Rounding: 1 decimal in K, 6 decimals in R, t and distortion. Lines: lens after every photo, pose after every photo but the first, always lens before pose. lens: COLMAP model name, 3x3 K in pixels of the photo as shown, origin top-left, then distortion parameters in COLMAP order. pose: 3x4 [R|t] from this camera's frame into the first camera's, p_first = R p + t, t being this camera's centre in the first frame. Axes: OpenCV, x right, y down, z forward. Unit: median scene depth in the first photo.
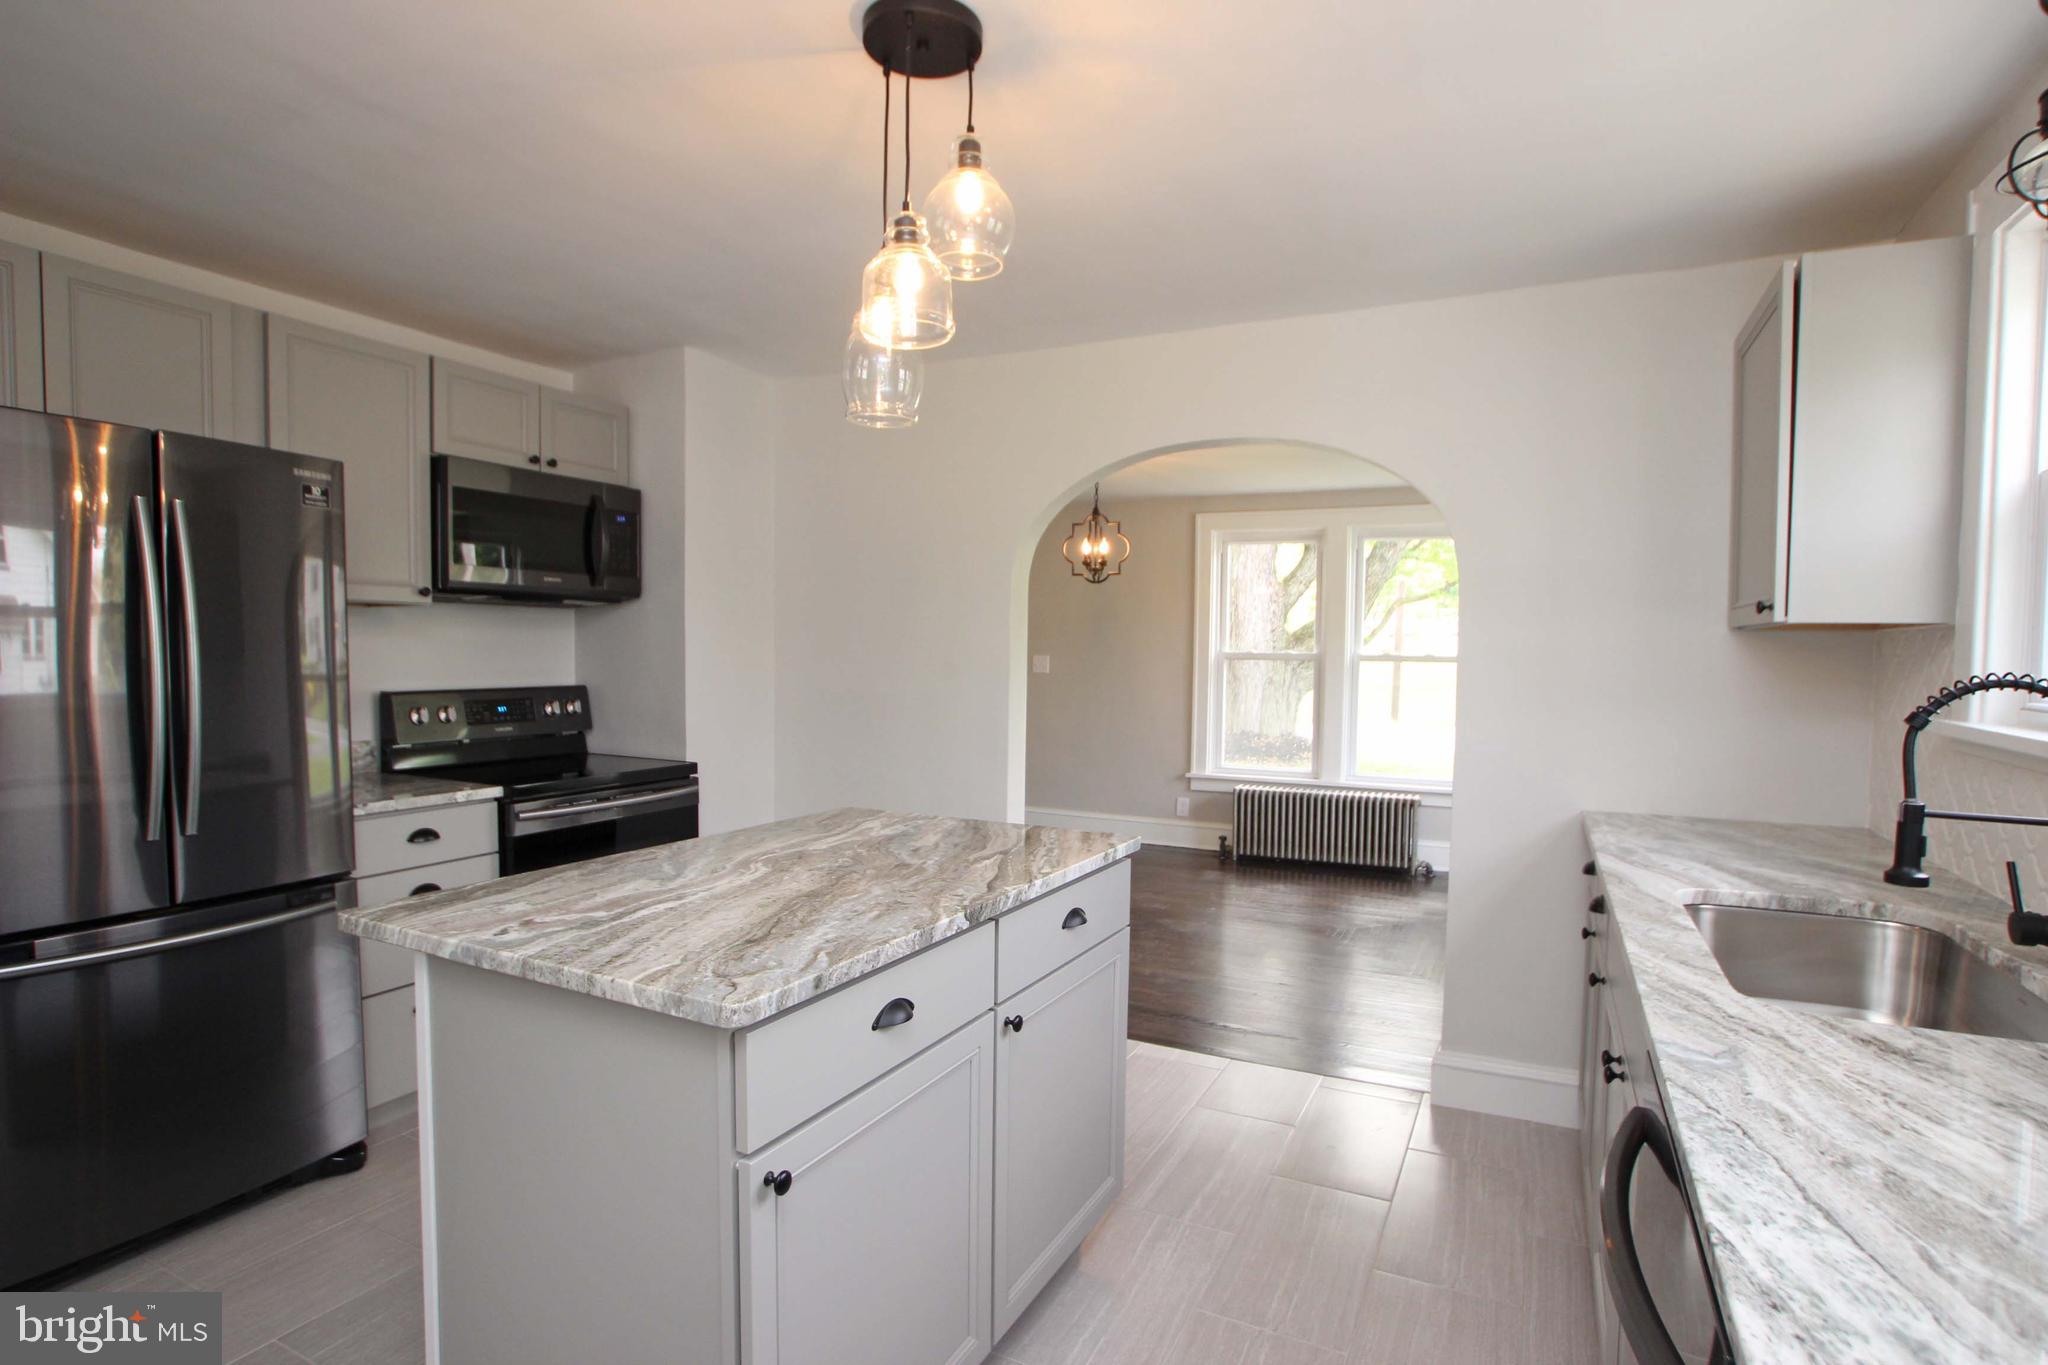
lens RADIAL K [[1046.4, 0, 1027.8], [0, 1046.4, 706.2], [0, 0, 1]] dist [-0.036222, 0.019992]
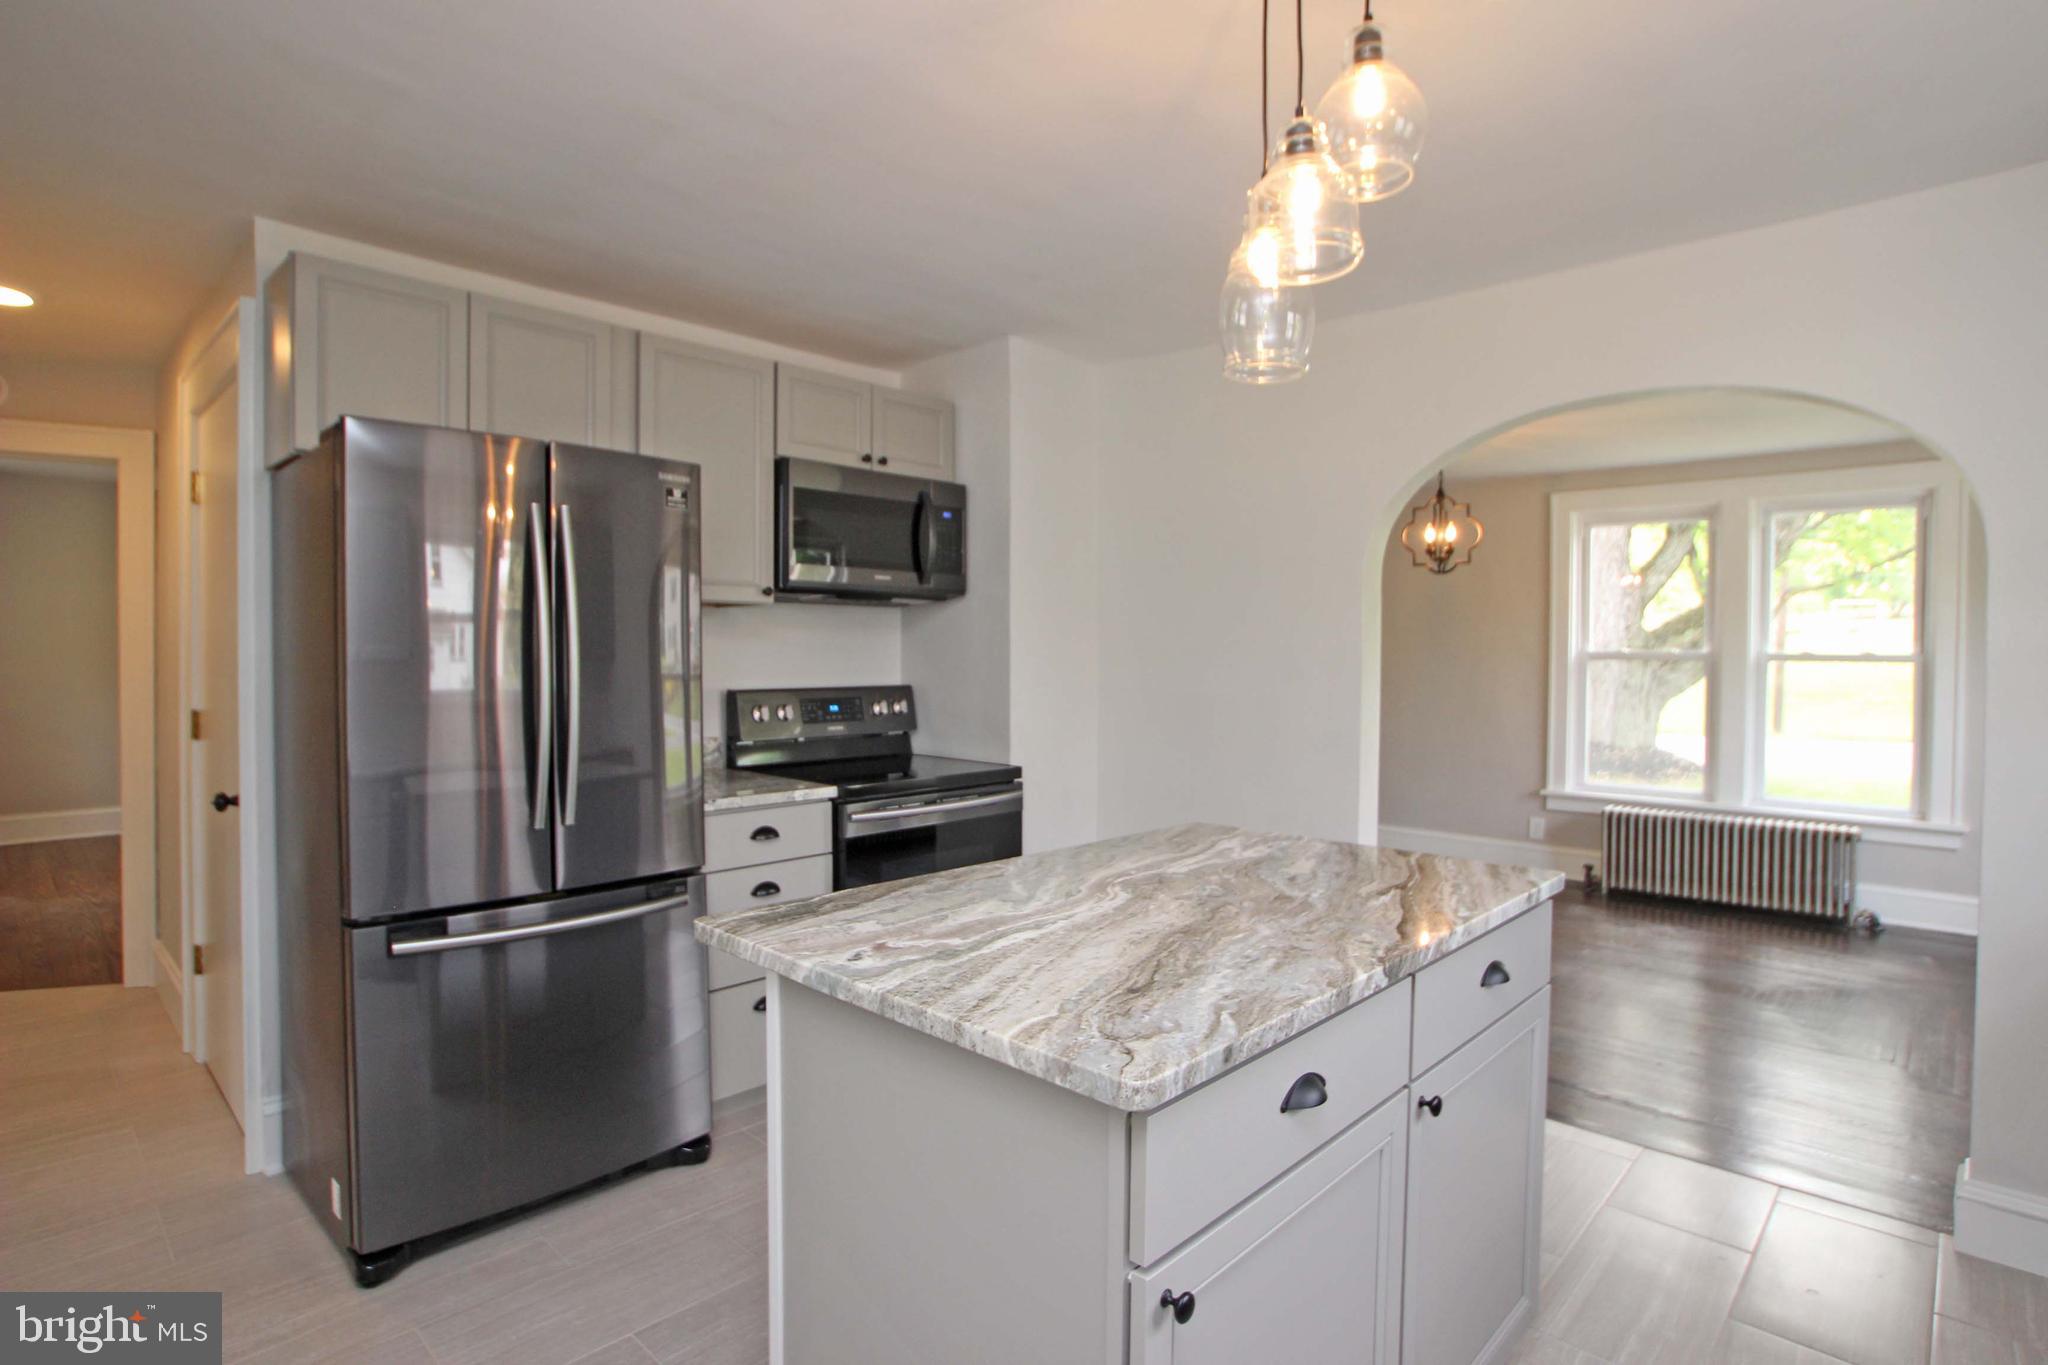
lens RADIAL K [[1046.4, 0, 993.3], [0, 1046.4, 694.7], [0, 0, 1]] dist [-0.036222, 0.019992]
pose [[0.954524, 0.005964, -0.298074, -0.071046], [-0.010365, 0.999859, -0.013185, 0.001563], [0.297953, 0.015675, 0.954452, 0.096673]]
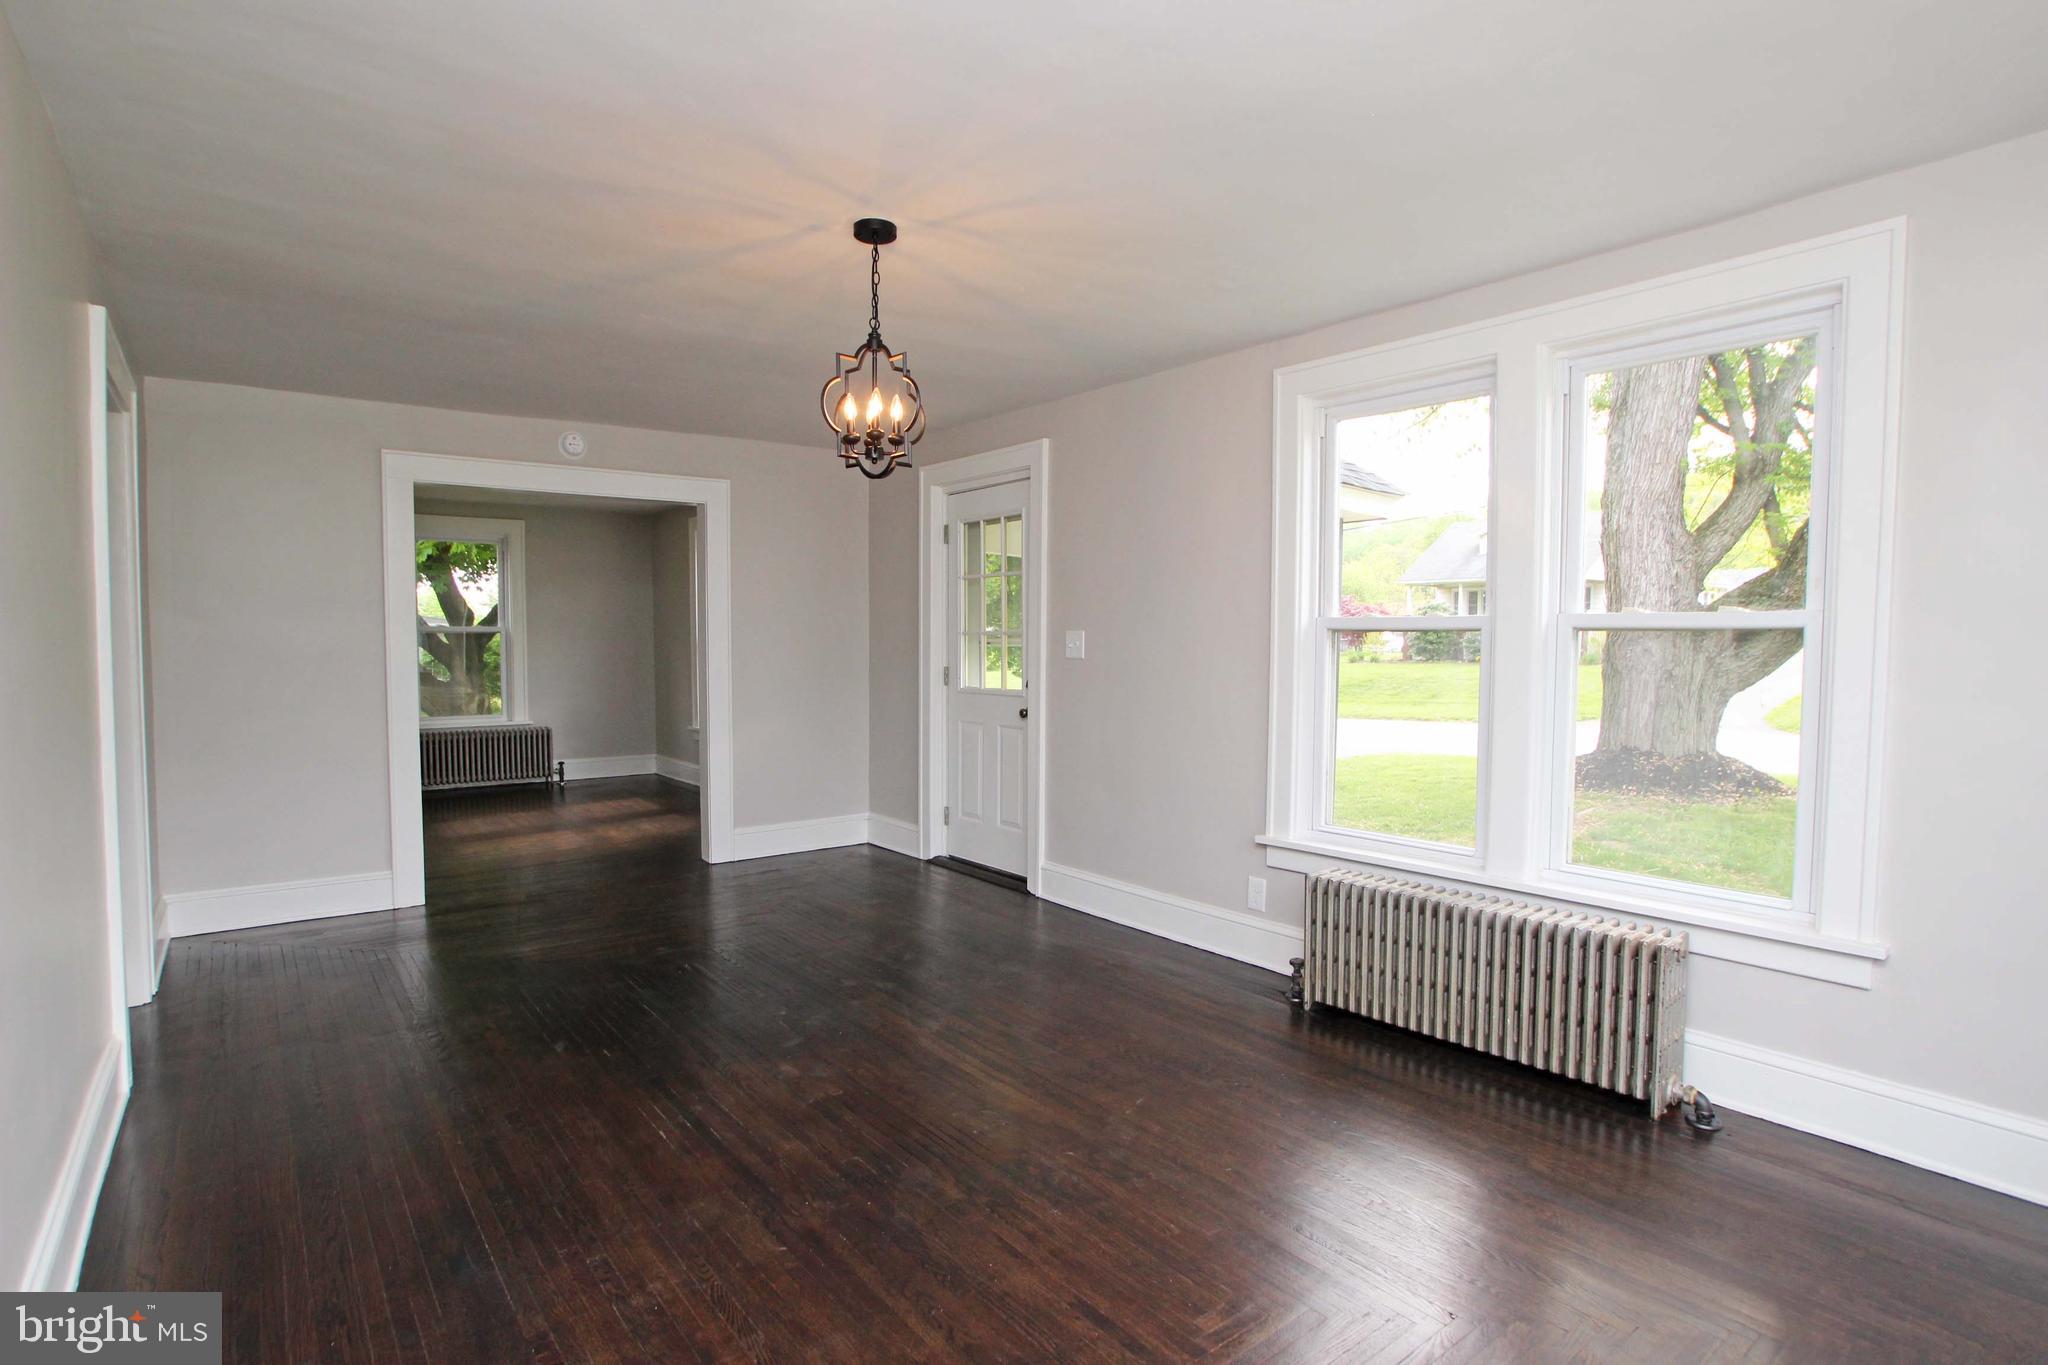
lens RADIAL K [[1046.4, 0, 1022.3], [0, 1046.4, 697.8], [0, 0, 1]] dist [-0.036222, 0.019992]
pose [[0.911319, 0.014329, -0.411452, 0.718497], [-0.015218, 0.999884, 0.001115, -0.023421], [0.411420, 0.005245, 0.911431, 1.176813]]
